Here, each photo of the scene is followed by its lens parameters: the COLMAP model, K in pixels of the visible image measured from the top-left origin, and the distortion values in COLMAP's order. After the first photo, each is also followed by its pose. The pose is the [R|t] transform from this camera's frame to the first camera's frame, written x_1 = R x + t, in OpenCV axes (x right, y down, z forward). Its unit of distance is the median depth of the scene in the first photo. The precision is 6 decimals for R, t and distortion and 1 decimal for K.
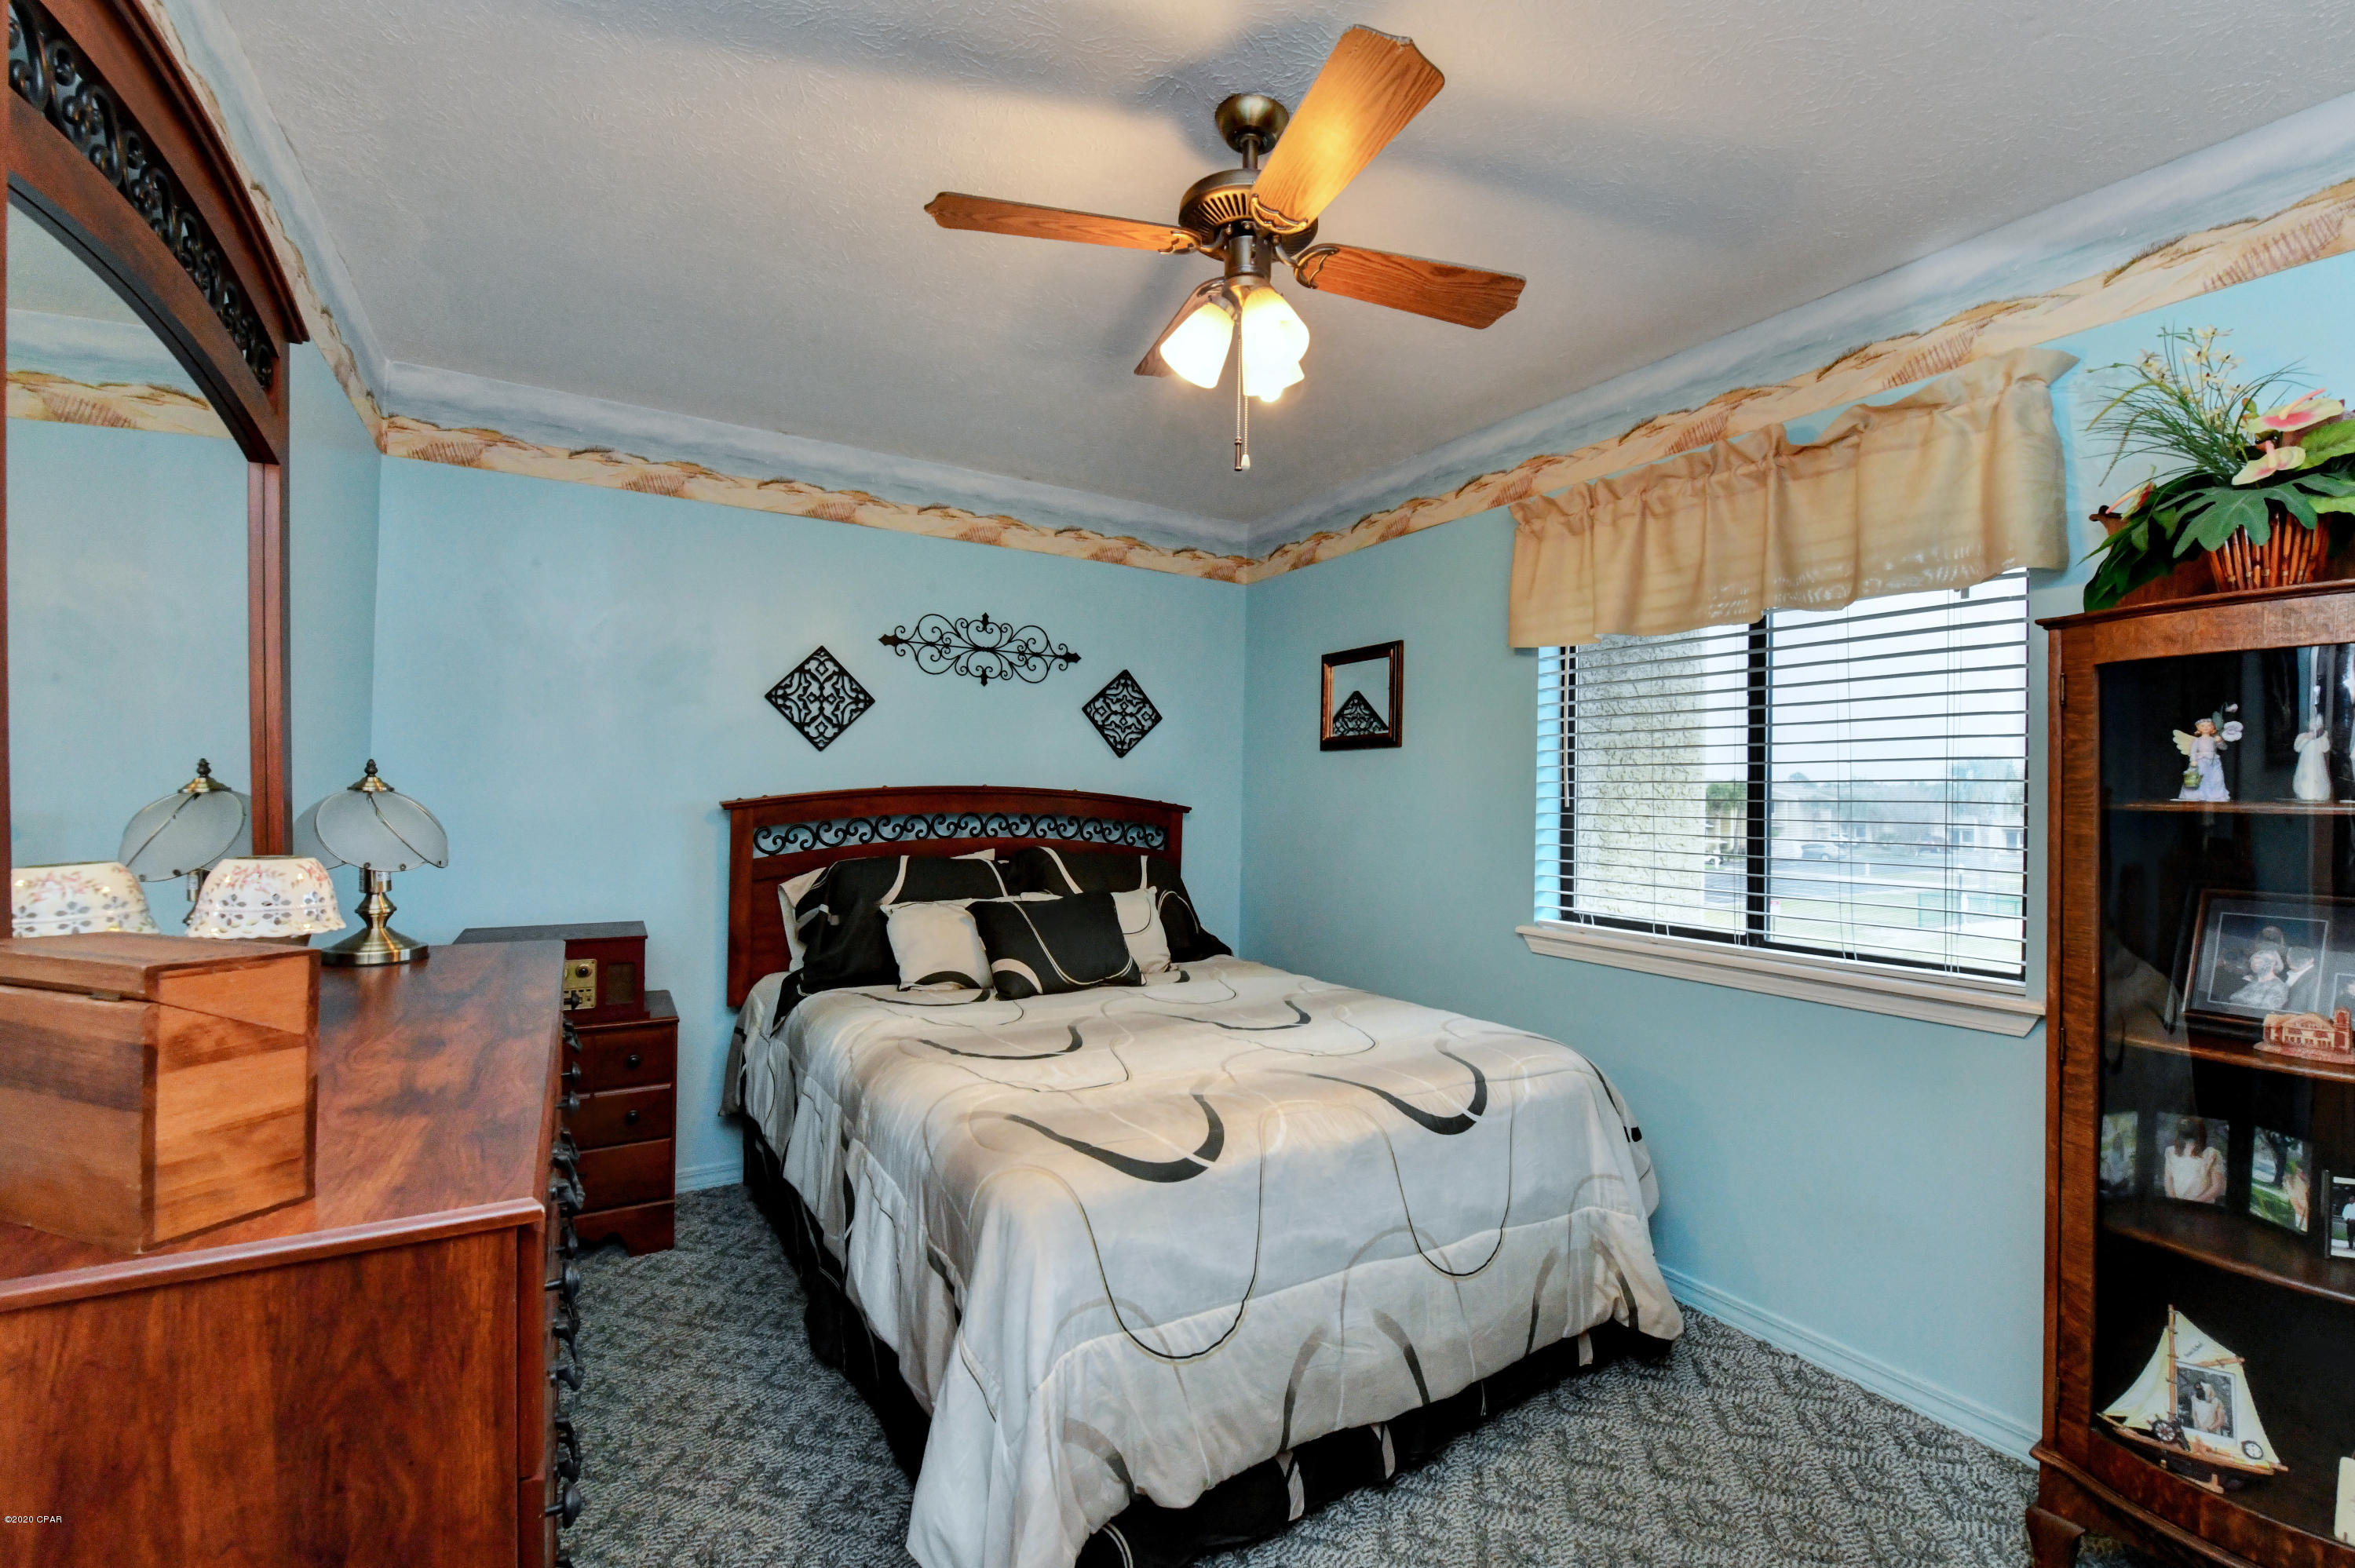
lens RADIAL K [[988.0, 0, 1190.9], [0, 988.0, 780.5], [0, 0, 1]] dist [-0.008699, -0.005110]
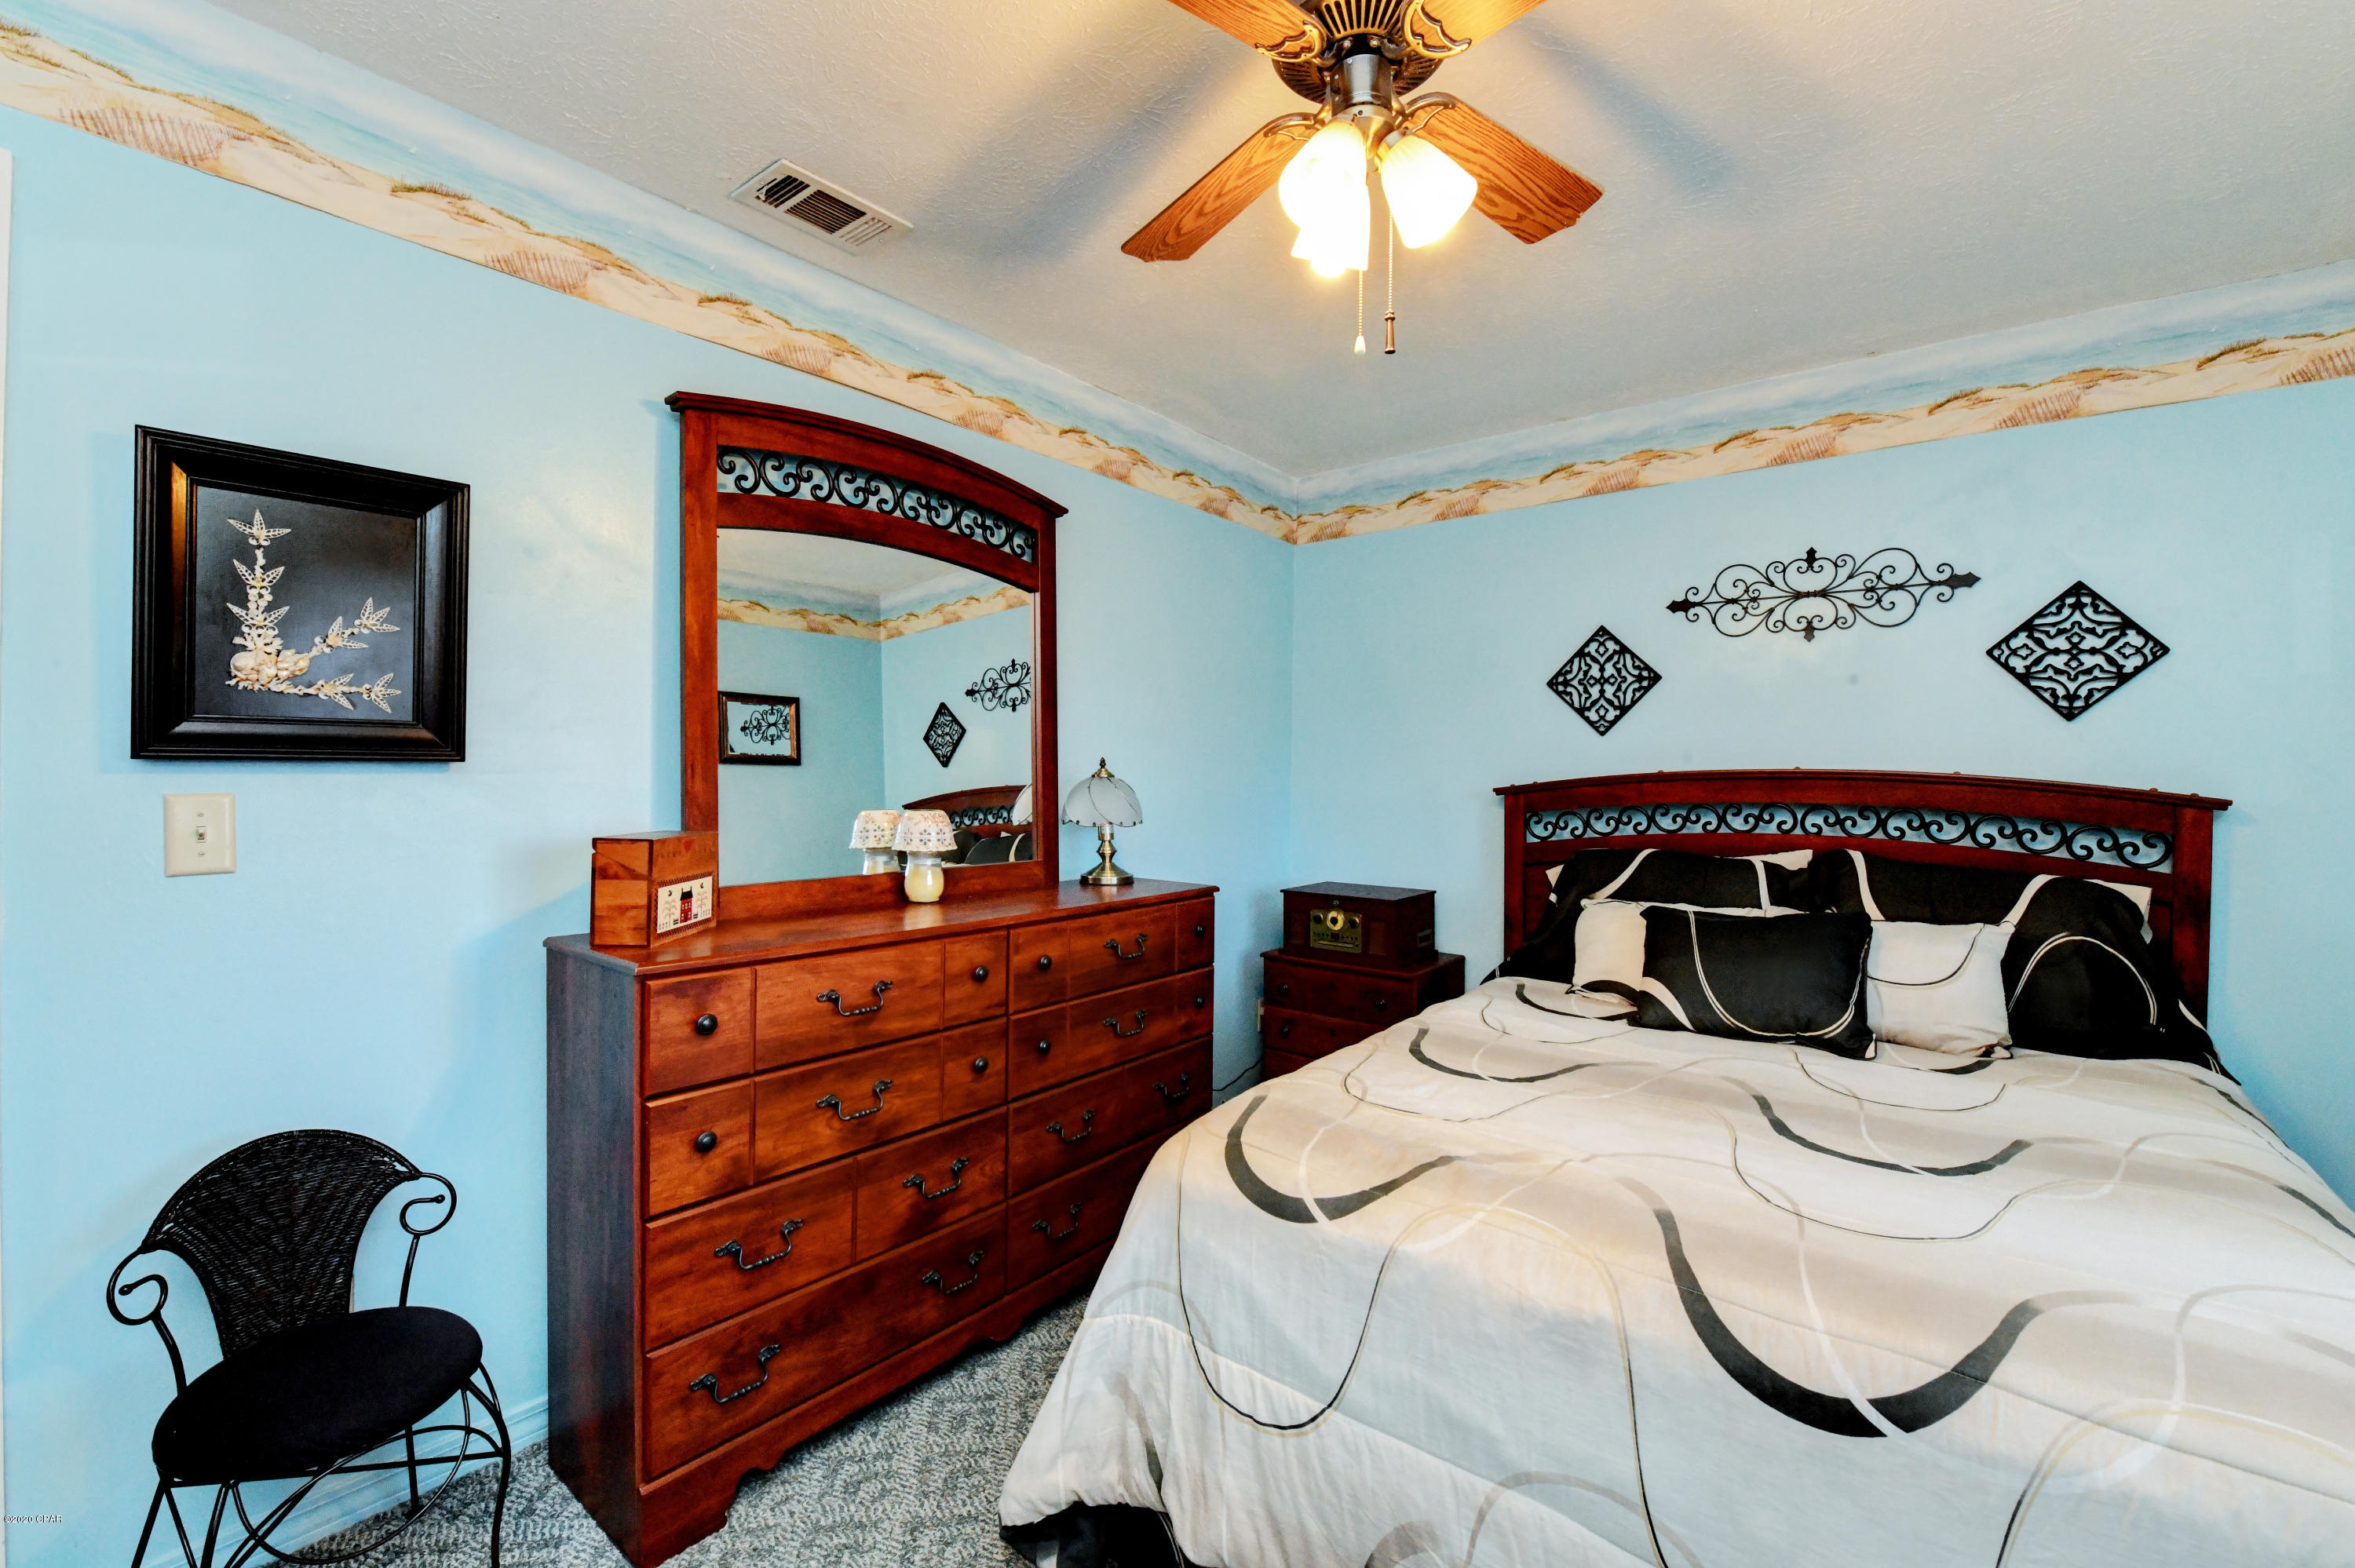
lens RADIAL K [[961.2, 0, 1188.2], [0, 961.2, 764.2], [0, 0, 1]] dist [-0.017131, -0.000250]
pose [[0.344830, -0.023802, -0.938363, 0.356296], [0.012435, 0.999707, -0.020788, 0.012286], [0.938583, -0.004500, 0.345025, 0.301178]]
